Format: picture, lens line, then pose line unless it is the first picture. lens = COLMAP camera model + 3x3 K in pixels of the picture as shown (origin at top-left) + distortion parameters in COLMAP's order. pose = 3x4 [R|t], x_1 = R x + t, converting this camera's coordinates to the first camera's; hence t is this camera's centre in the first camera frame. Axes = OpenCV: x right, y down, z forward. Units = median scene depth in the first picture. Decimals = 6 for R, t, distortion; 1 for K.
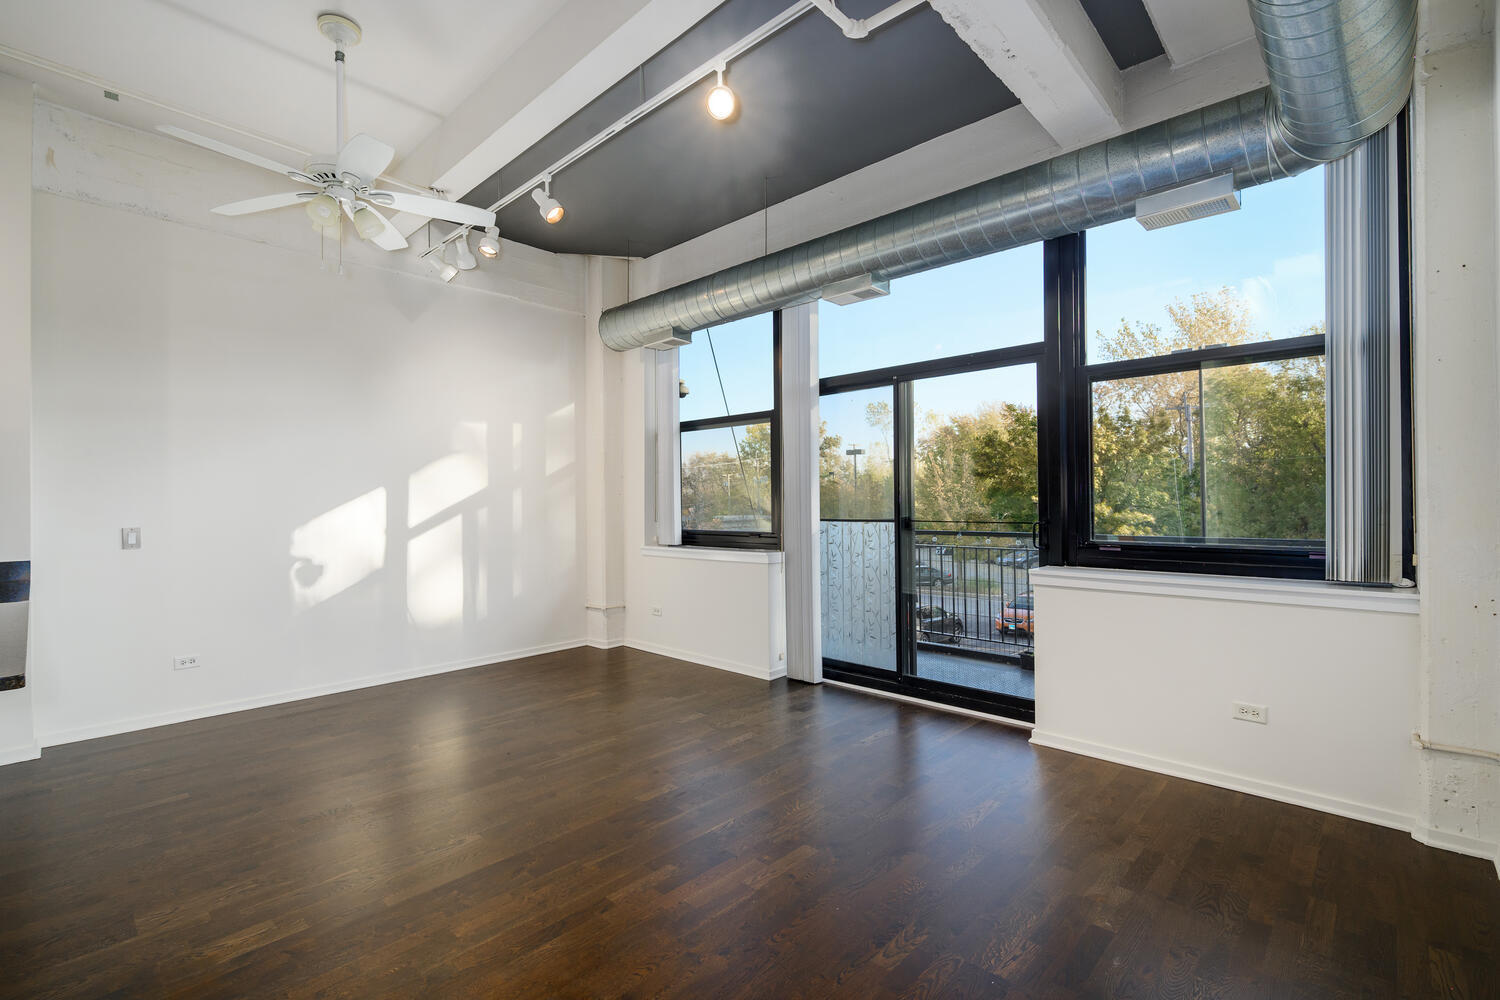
lens RADIAL K [[672.3, 0, 752.4], [0, 672.3, 493.6], [0, 0, 1]] dist [0.000385, -0.000296]
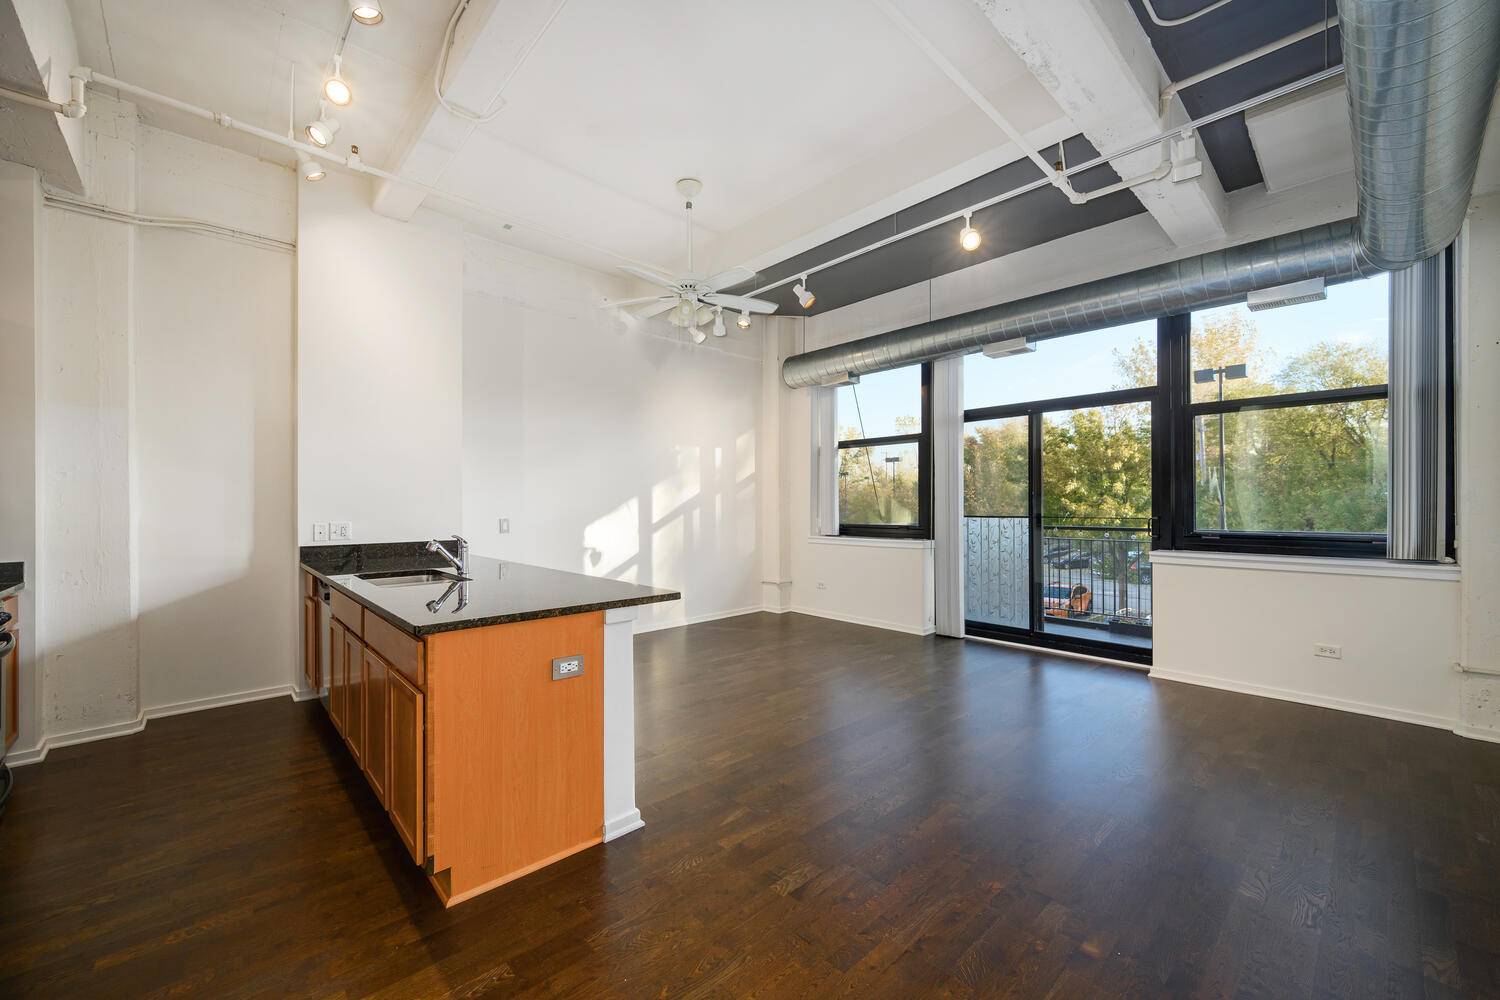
lens RADIAL K [[593.1, 0, 750.0], [0, 593.1, 500.0], [0, 0, 1]] dist [-0.000132, -0.000195]
pose [[0.997925, 0.002581, -0.064342, -0.269338], [-0.002125, 0.999972, 0.007159, -0.000310], [0.064359, -0.007007, 0.997902, -0.220990]]
